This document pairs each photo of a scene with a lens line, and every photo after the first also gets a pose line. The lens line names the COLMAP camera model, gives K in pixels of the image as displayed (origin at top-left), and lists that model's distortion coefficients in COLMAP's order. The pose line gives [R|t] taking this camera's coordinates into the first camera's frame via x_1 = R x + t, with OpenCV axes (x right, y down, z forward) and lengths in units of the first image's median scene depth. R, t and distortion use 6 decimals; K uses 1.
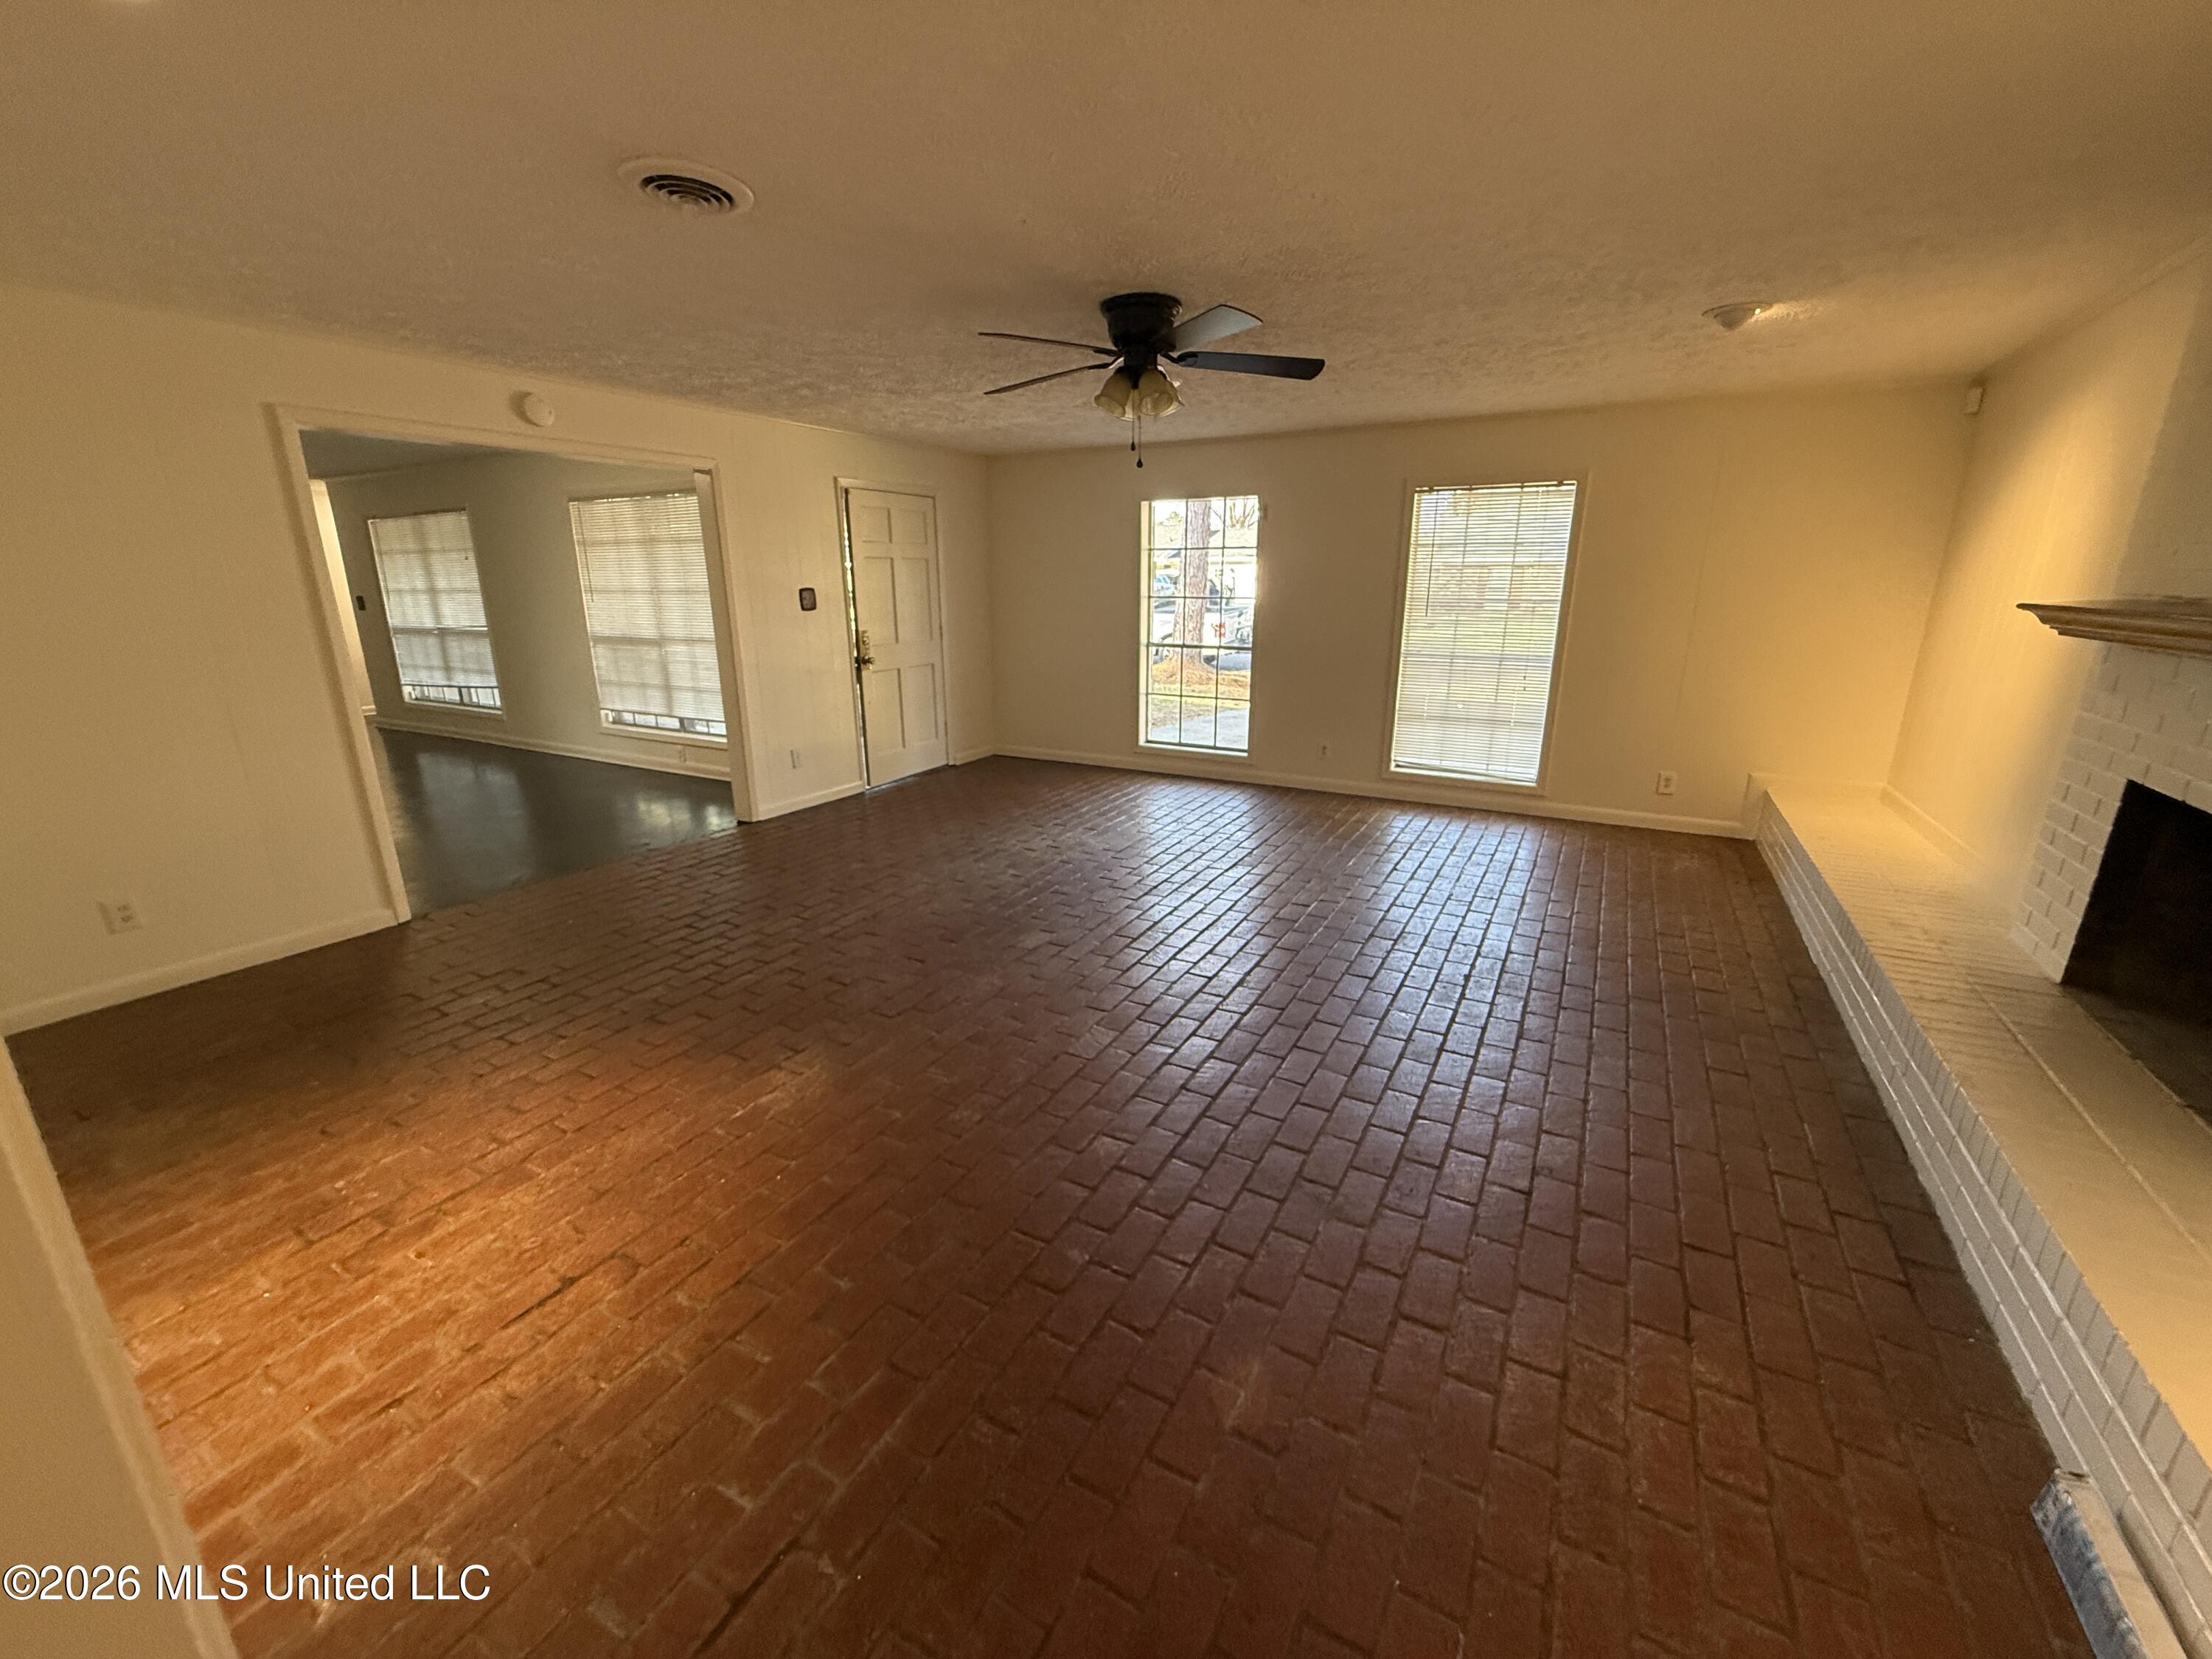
lens RADIAL K [[880.4, 0, 1107.3], [0, 880.4, 822.7], [0, 0, 1]] dist [0.004589, -0.000018]
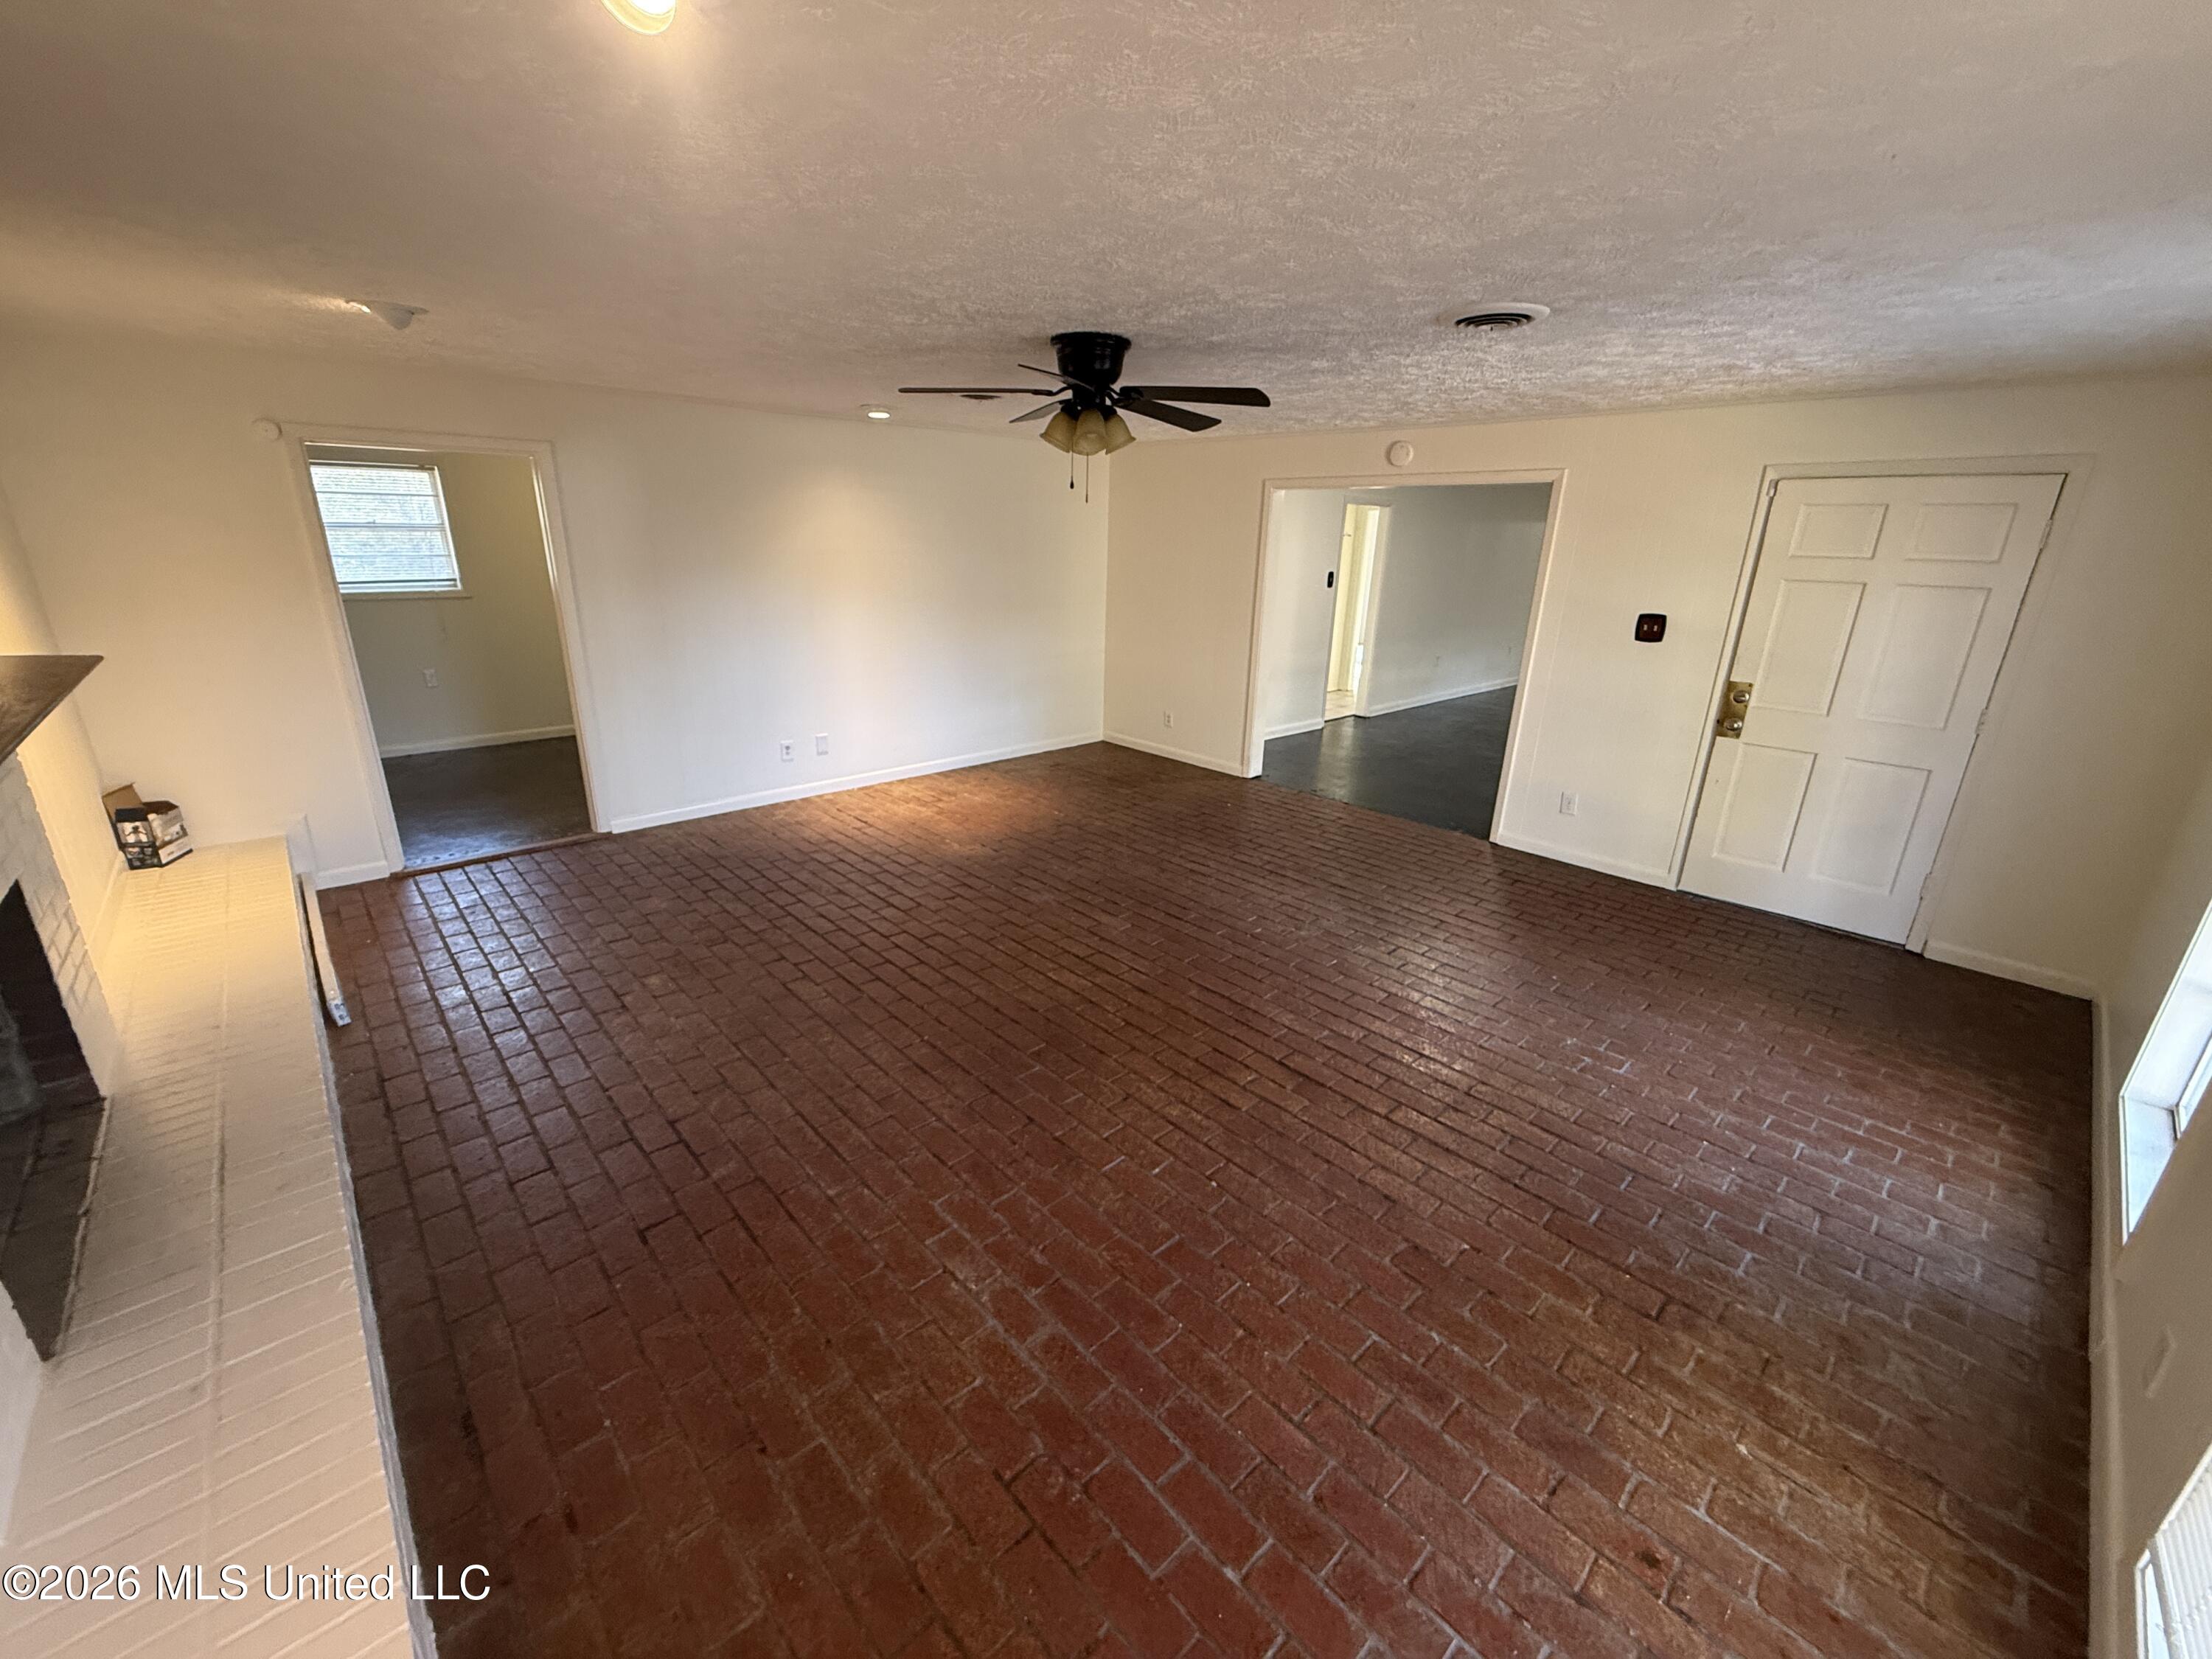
lens RADIAL K [[880.4, 0, 1099.3], [0, 880.4, 821.8], [0, 0, 1]] dist [0.004589, -0.000018]
pose [[-0.300018, 0.297575, -0.906332, 1.393412], [-0.276518, 0.882179, 0.381179, -0.621312], [0.912977, 0.364978, -0.182385, 1.761036]]
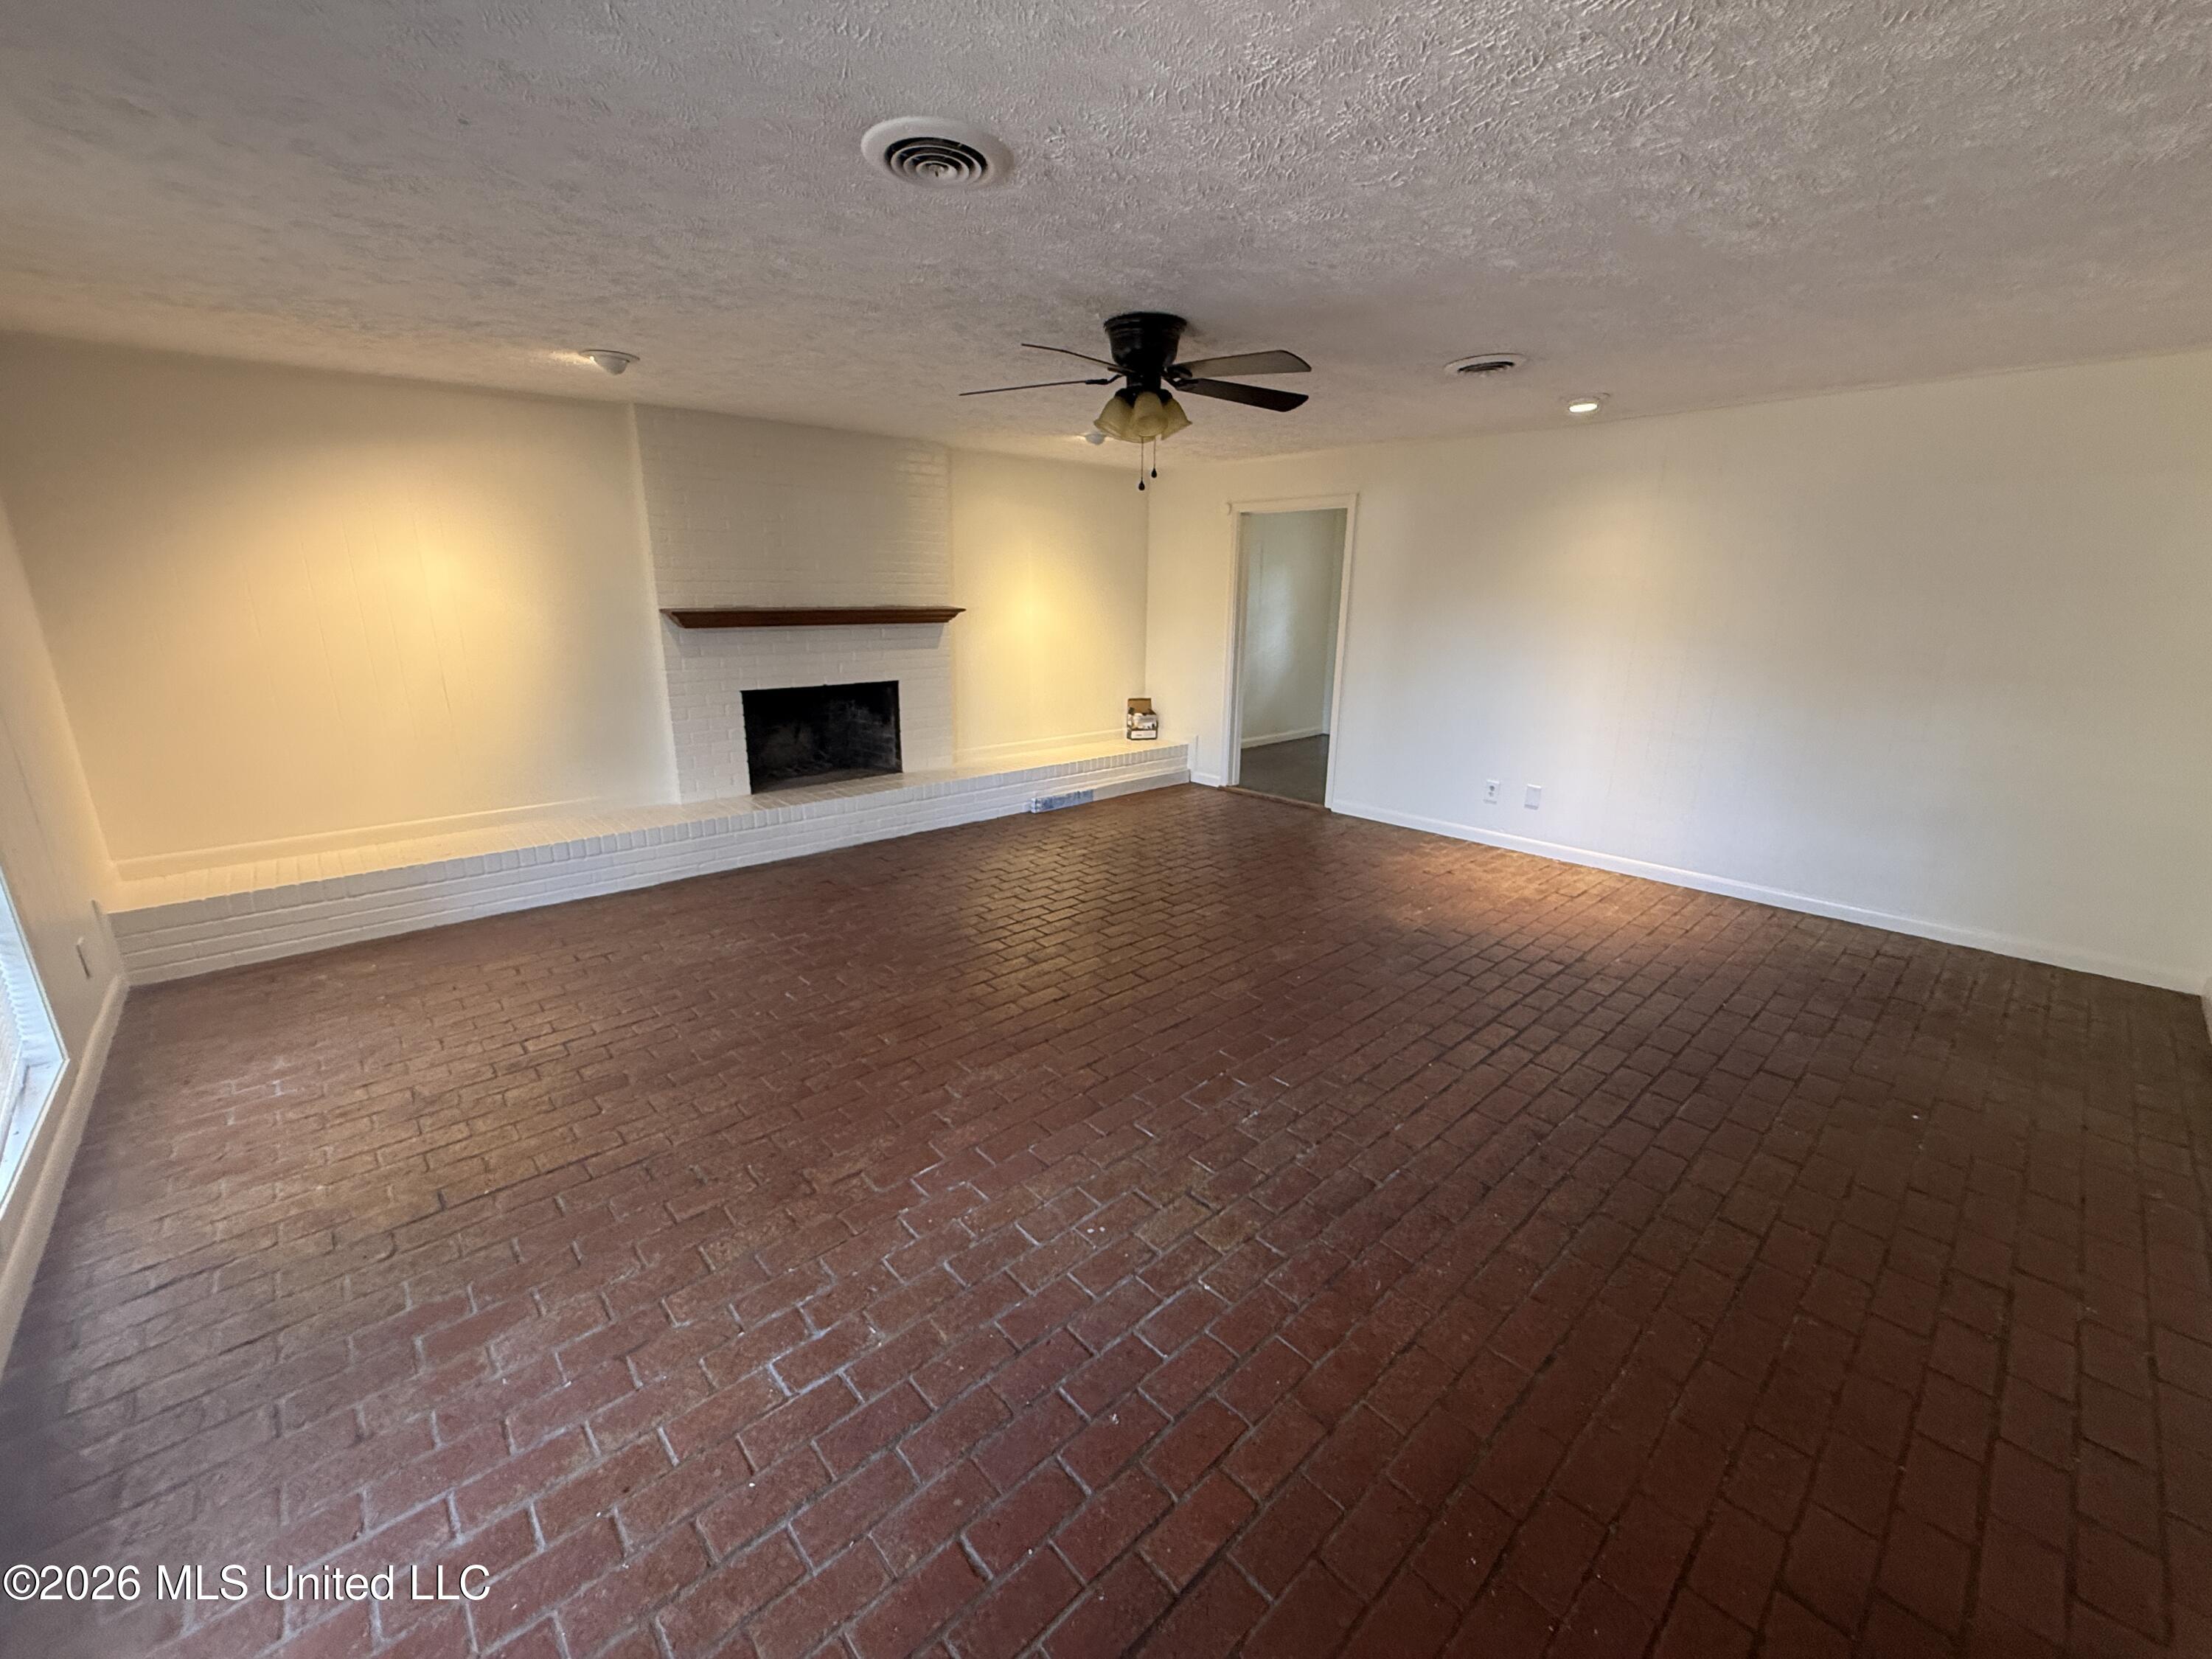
lens RADIAL K [[880.4, 0, 1100.3], [0, 880.4, 839.1], [0, 0, 1]] dist [0.004589, -0.000018]
pose [[-0.950782, -0.087231, 0.297329, -0.319246], [0.079956, 0.857994, 0.507399, -0.747369], [-0.299367, 0.506199, -0.808790, 2.636850]]
